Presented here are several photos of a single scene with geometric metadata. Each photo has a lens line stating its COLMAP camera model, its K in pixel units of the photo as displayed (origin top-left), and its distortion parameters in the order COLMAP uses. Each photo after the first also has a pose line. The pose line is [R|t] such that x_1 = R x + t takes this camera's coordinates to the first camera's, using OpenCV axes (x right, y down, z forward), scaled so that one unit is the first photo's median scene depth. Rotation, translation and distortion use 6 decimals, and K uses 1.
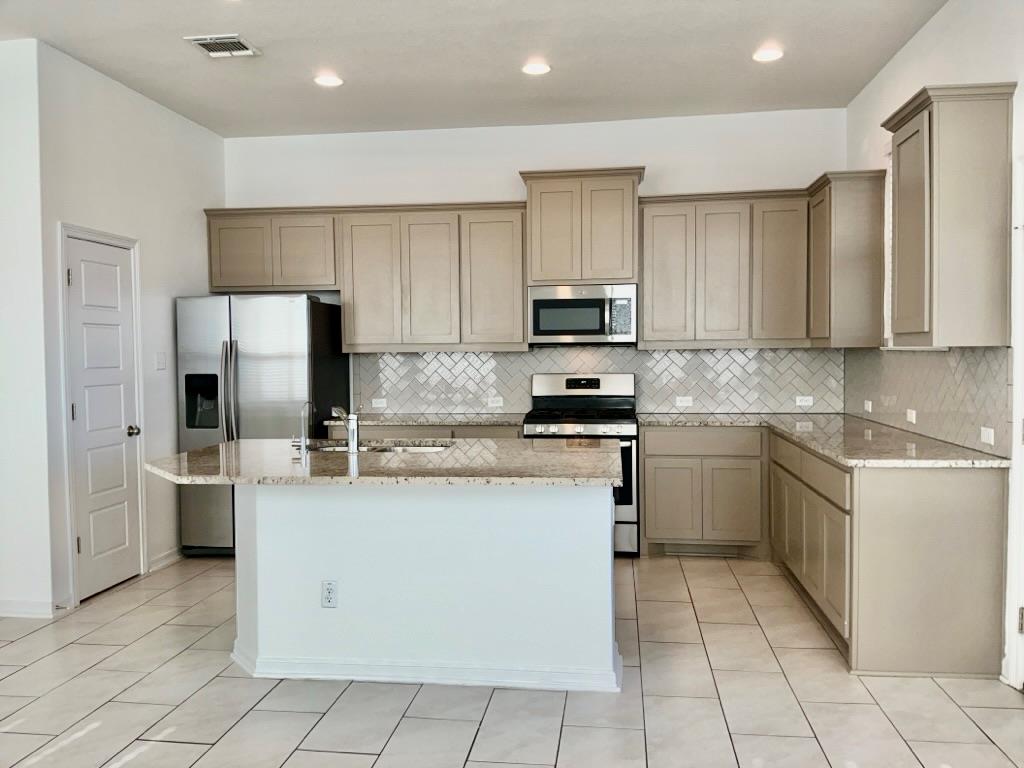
lens RADIAL K [[808.0, 0, 515.5], [0, 808.0, 374.7], [0, 0, 1]] dist [0.117379, -0.263578]
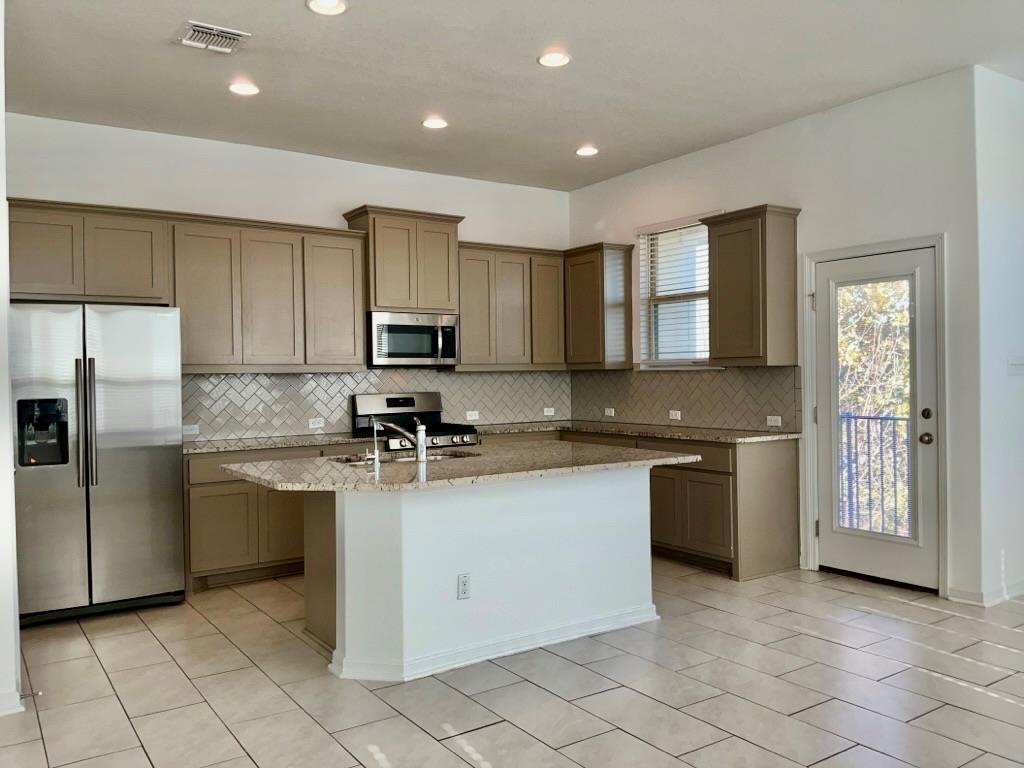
lens RADIAL K [[812.6, 0, 512.0], [0, 812.6, 384.0], [0, 0, 1]] dist [0.137017, -0.268939]
pose [[0.751219, -0.006785, 0.660018, -0.636773], [0.022010, 0.999649, -0.014775, 0.007041], [-0.659686, 0.025626, 0.751105, 0.079531]]
